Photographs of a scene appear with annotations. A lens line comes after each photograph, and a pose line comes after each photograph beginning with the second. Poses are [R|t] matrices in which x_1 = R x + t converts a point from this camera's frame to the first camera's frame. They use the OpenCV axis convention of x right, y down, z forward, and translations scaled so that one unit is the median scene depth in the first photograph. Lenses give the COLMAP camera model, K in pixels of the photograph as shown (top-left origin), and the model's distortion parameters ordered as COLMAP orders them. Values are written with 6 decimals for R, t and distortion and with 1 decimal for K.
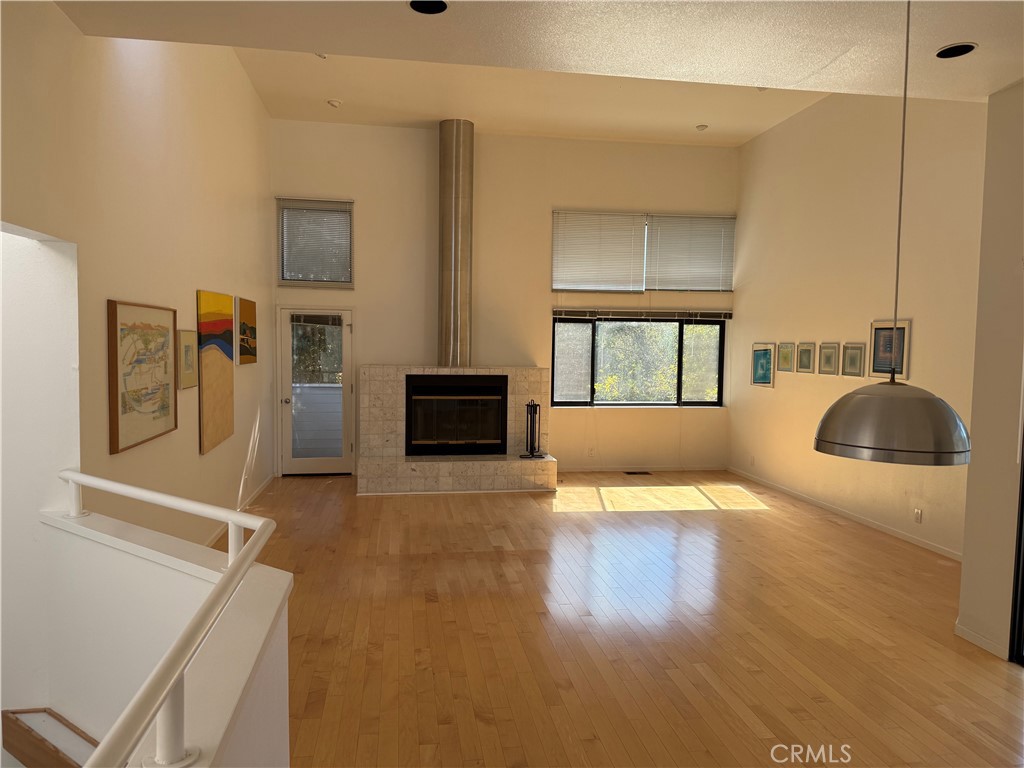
lens RADIAL K [[715.2, 0, 513.1], [0, 715.2, 385.5], [0, 0, 1]] dist [0.058693, 0.000430]
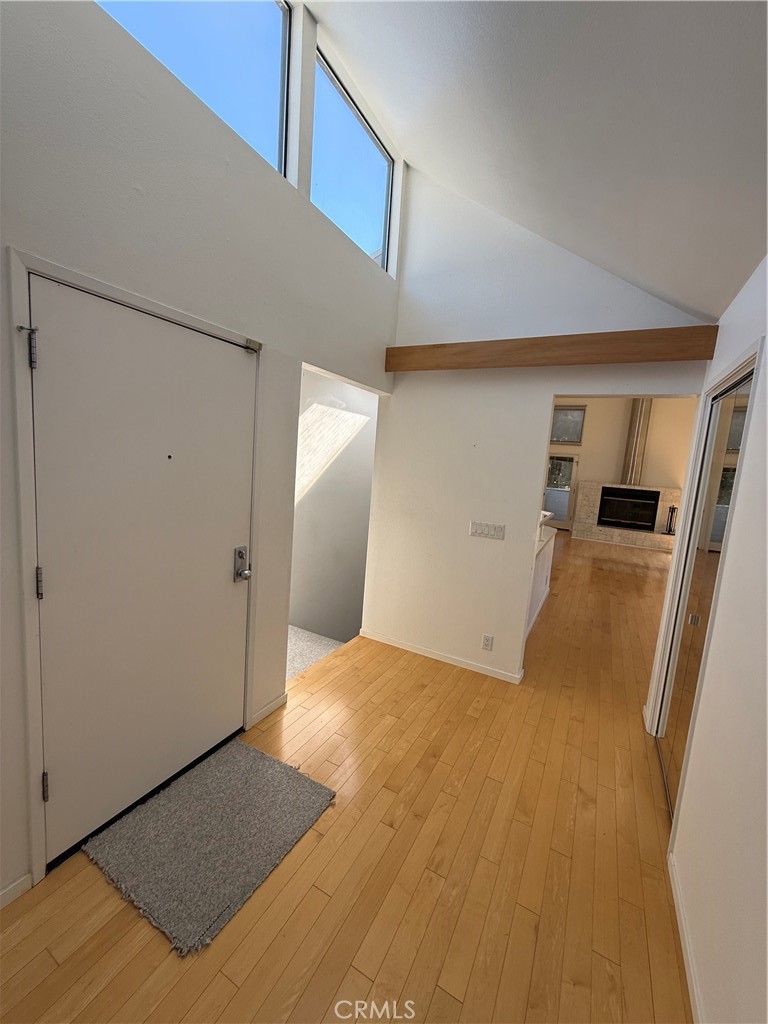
lens RADIAL K [[407.9, 0, 382.8], [0, 407.9, 511.7], [0, 0, 1]] dist [0.002256, 0.000222]
pose [[0.792516, 0.120636, -0.597800, 0.066255], [-0.092782, 0.992680, 0.077320, 0.025041], [0.602752, -0.005812, 0.797908, -0.358741]]
